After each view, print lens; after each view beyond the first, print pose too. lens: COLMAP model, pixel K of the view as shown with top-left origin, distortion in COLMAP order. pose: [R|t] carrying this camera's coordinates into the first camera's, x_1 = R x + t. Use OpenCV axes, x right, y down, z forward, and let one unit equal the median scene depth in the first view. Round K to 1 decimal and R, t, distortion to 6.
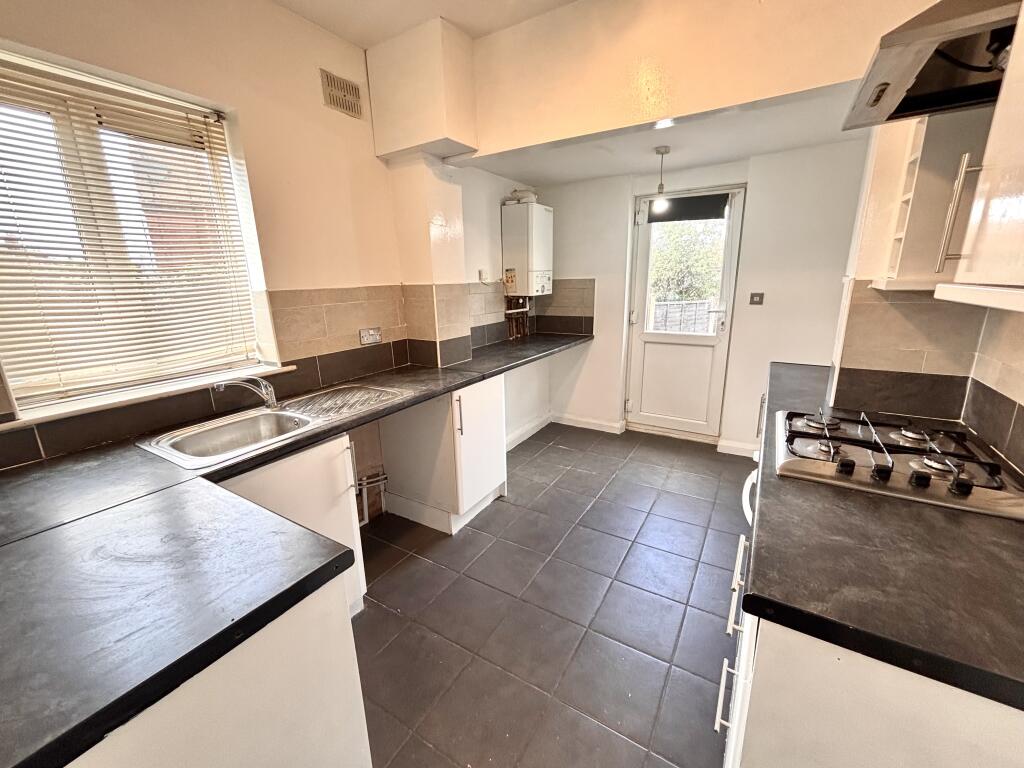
lens RADIAL K [[415.1, 0, 509.3], [0, 415.1, 382.1], [0, 0, 1]] dist [0.012354, -0.005206]
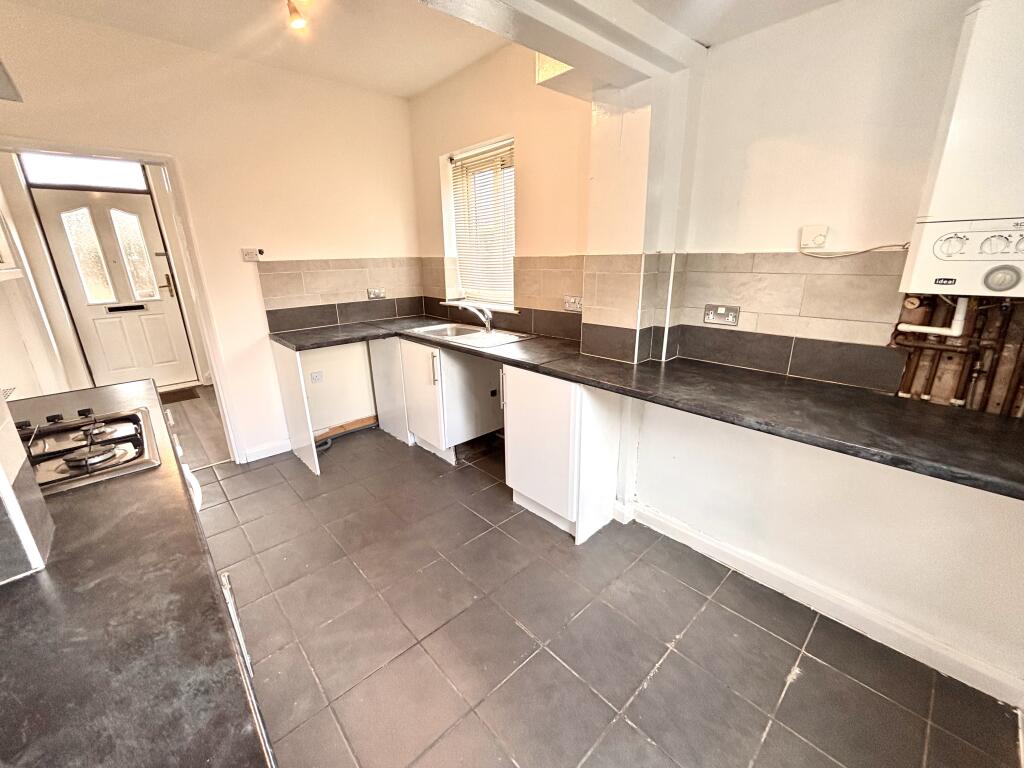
lens RADIAL K [[415.1, 0, 509.3], [0, 415.1, 382.1], [0, 0, 1]] dist [0.012354, -0.005206]
pose [[-0.271151, 0.316492, -0.909016, 0.795668], [-0.203873, 0.904085, 0.375588, -0.323437], [0.940698, 0.287165, -0.180619, 1.212523]]
